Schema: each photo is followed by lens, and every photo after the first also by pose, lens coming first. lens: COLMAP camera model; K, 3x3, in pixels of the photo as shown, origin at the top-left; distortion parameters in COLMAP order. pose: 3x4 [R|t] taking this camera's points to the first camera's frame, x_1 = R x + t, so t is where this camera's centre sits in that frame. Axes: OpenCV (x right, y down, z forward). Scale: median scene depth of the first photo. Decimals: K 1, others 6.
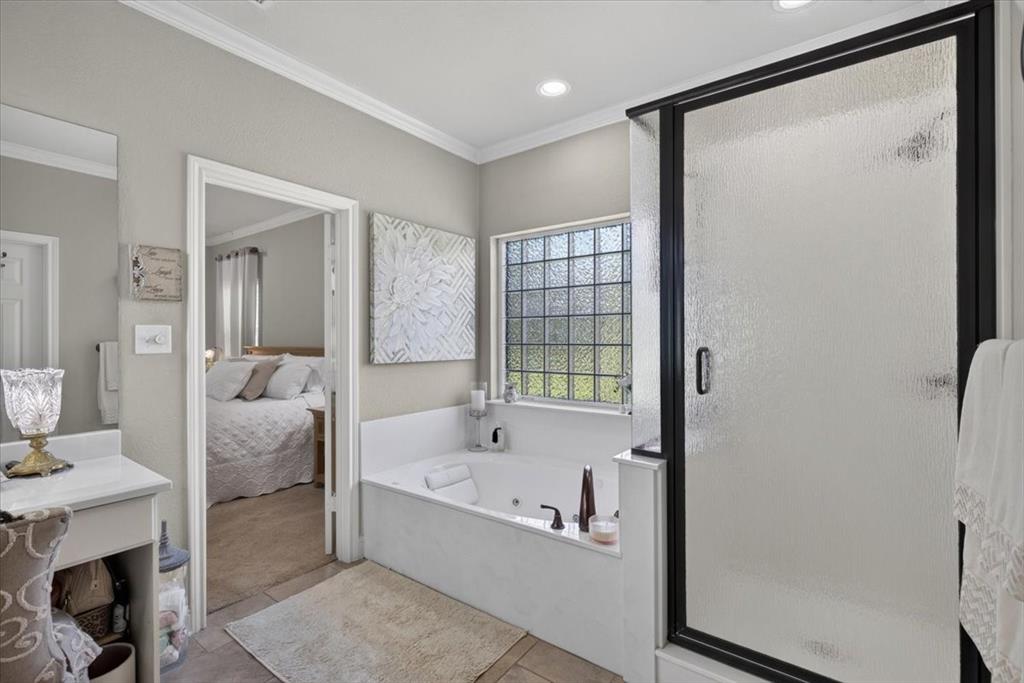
lens RADIAL K [[457.6, 0, 512.0], [0, 457.6, 341.5], [0, 0, 1]] dist [-0.002160, -0.000253]
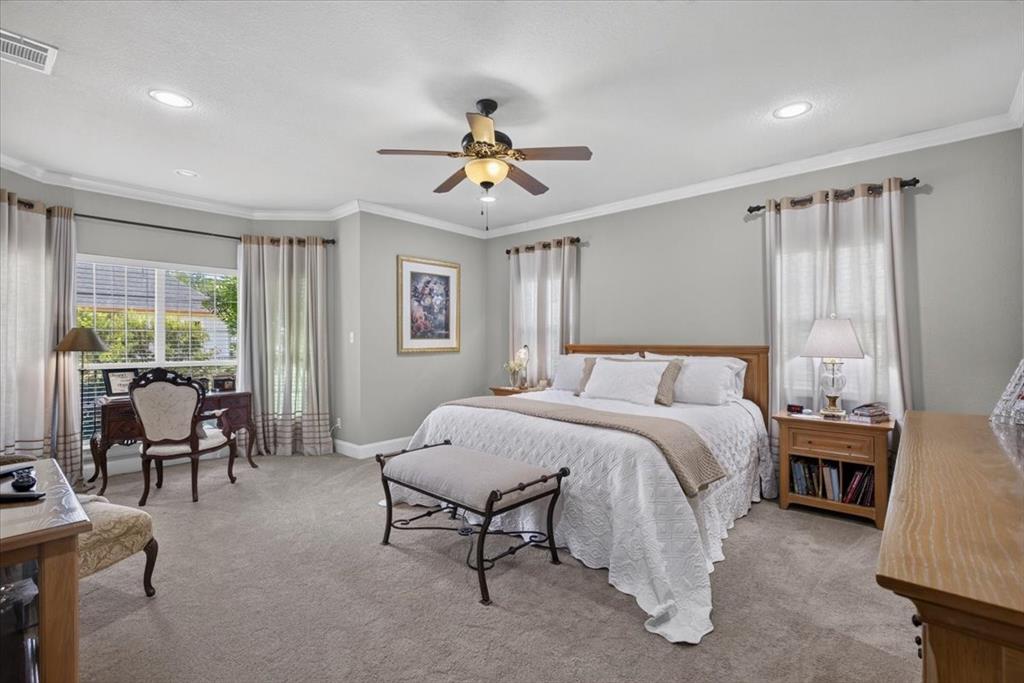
lens RADIAL K [[457.6, 0, 512.0], [0, 457.6, 341.5], [0, 0, 1]] dist [-0.002160, -0.000253]
pose [[0.996694, -0.000191, -0.081252, -0.615185], [0.000127, 1.000000, -0.000790, 0.003753], [0.081252, 0.000777, 0.996693, 0.073148]]
